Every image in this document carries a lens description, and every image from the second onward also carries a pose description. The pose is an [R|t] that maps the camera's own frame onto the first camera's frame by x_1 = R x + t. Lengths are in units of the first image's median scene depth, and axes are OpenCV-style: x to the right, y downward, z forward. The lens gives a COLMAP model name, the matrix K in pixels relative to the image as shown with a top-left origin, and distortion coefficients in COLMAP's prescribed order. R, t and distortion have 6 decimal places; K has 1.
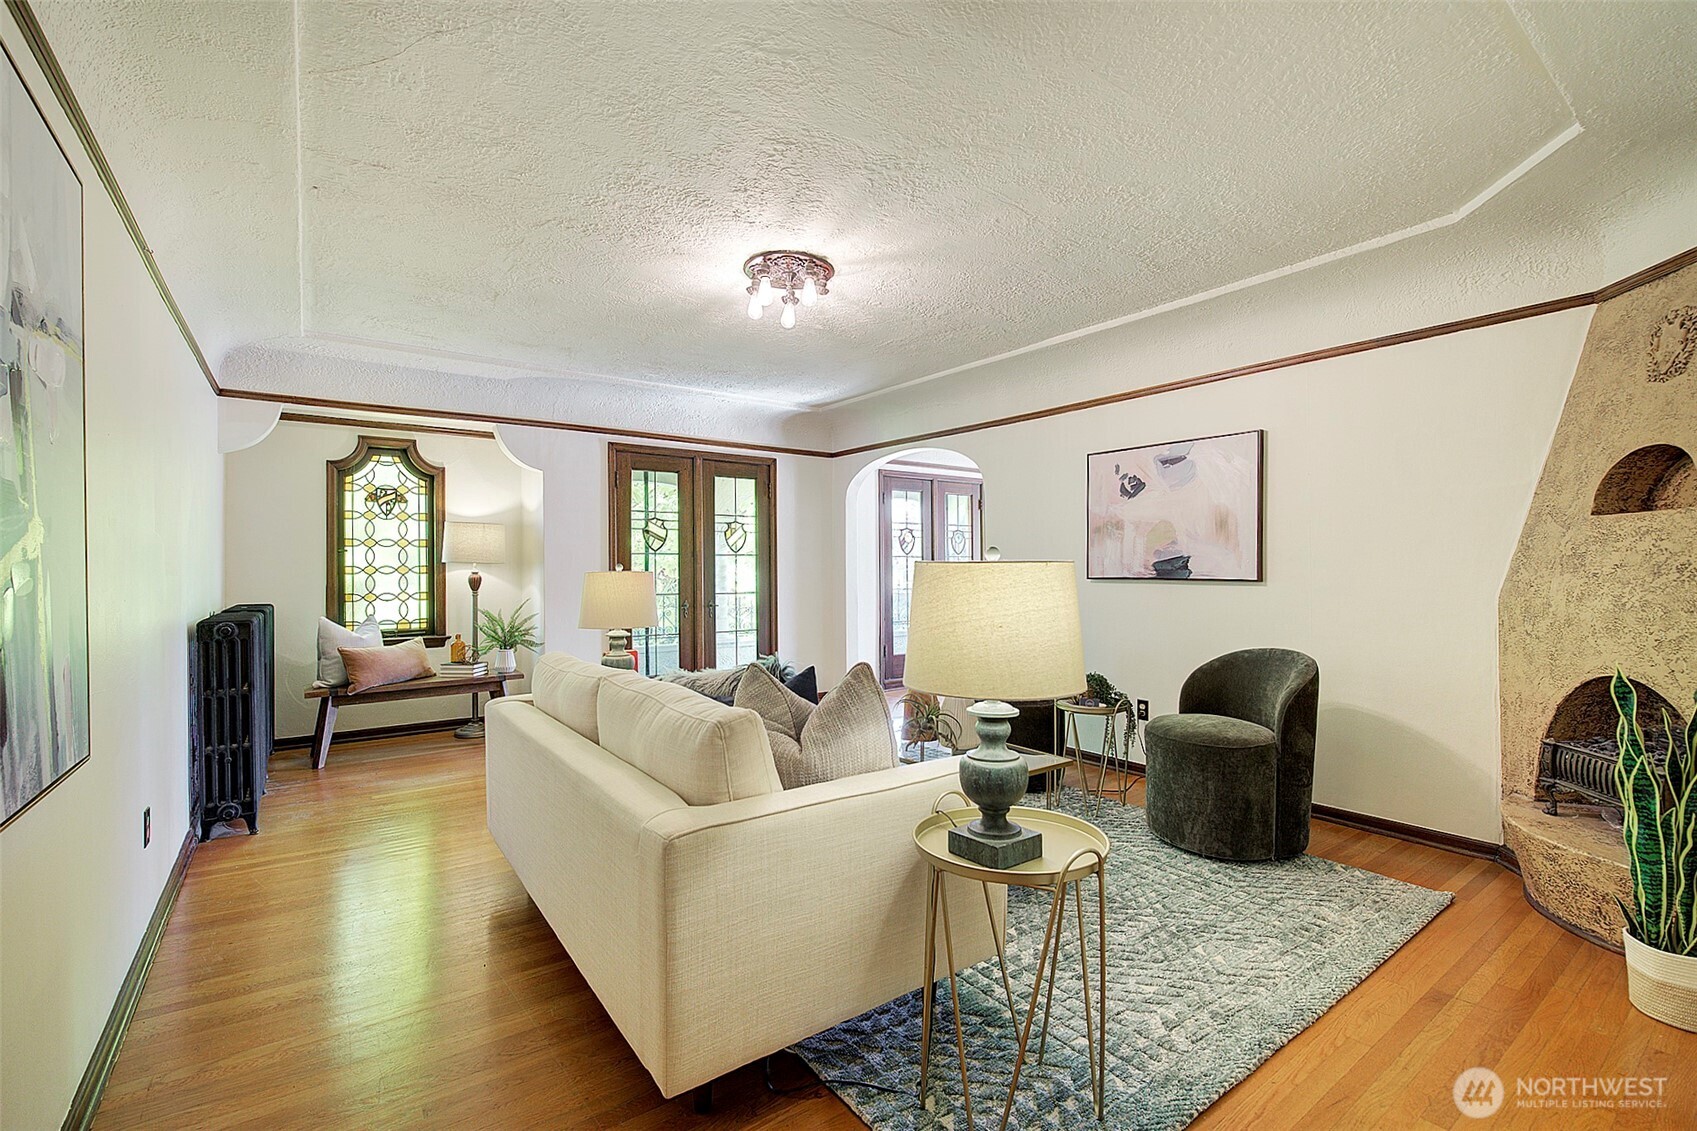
lens RADIAL K [[734.6, 0, 813.5], [0, 734.6, 568.9], [0, 0, 1]] dist [-0.013969, 0.002753]
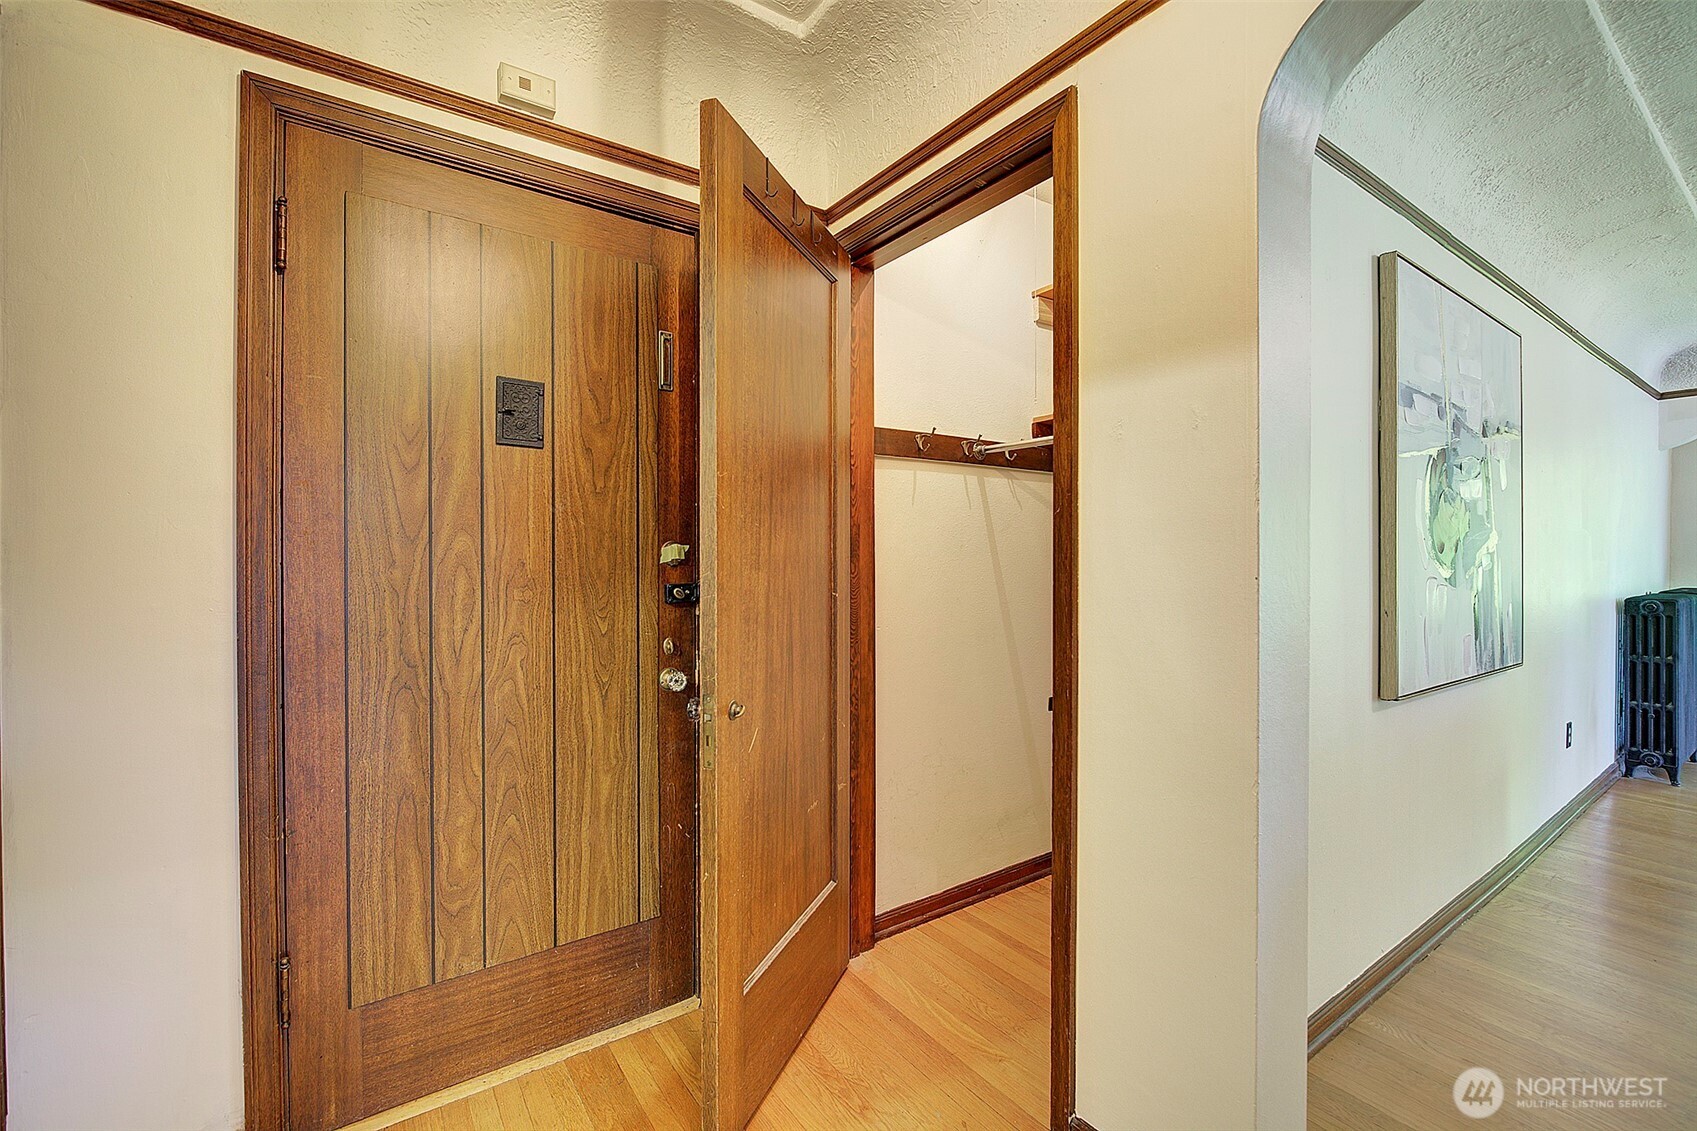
lens RADIAL K [[734.6, 0, 844.9], [0, 734.6, 562.1], [0, 0, 1]] dist [-0.013969, 0.002753]
pose [[0.000284, 0.013844, -0.999904, 0.378559], [0.000694, 0.999904, 0.013844, -0.005948], [1.000000, -0.000698, 0.000274, -0.319296]]
